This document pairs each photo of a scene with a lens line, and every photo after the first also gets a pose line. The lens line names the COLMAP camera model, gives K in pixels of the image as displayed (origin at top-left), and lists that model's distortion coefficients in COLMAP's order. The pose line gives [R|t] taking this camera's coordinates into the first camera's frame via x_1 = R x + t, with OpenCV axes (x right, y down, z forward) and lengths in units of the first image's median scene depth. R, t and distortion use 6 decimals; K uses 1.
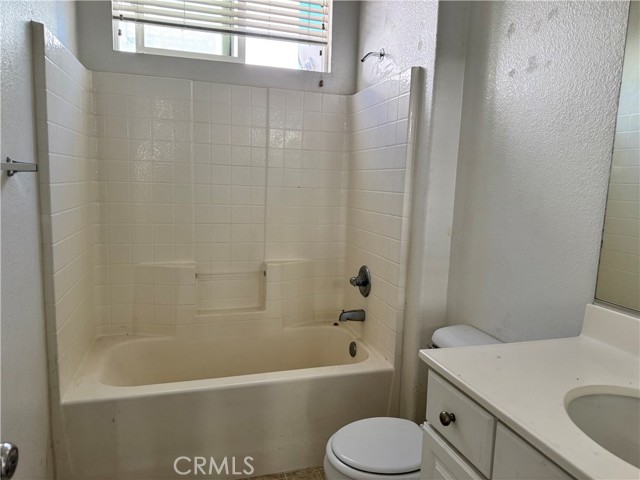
lens RADIAL K [[450.7, 0, 322.5], [0, 450.7, 241.2], [0, 0, 1]] dist [0.022946, -0.032306]
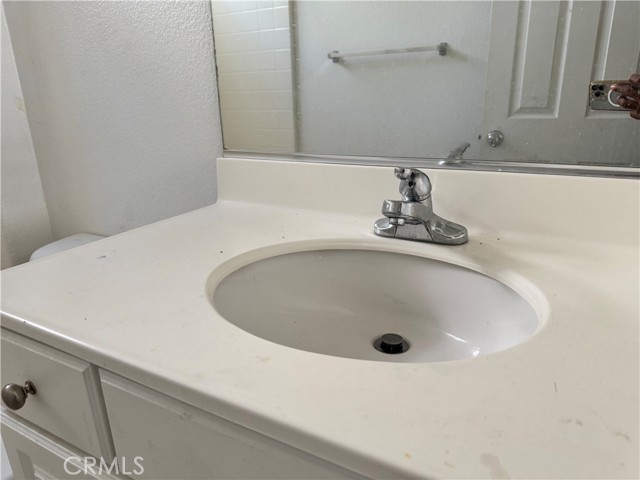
lens RADIAL K [[450.7, 0, 320.0], [0, 450.7, 242.5], [0, 0, 1]] dist [0.022946, -0.032306]
pose [[0.725840, -0.268146, 0.633446, 0.151760], [0.145205, 0.959867, 0.239941, 0.092147], [-0.672362, -0.082179, 0.735646, 0.247294]]
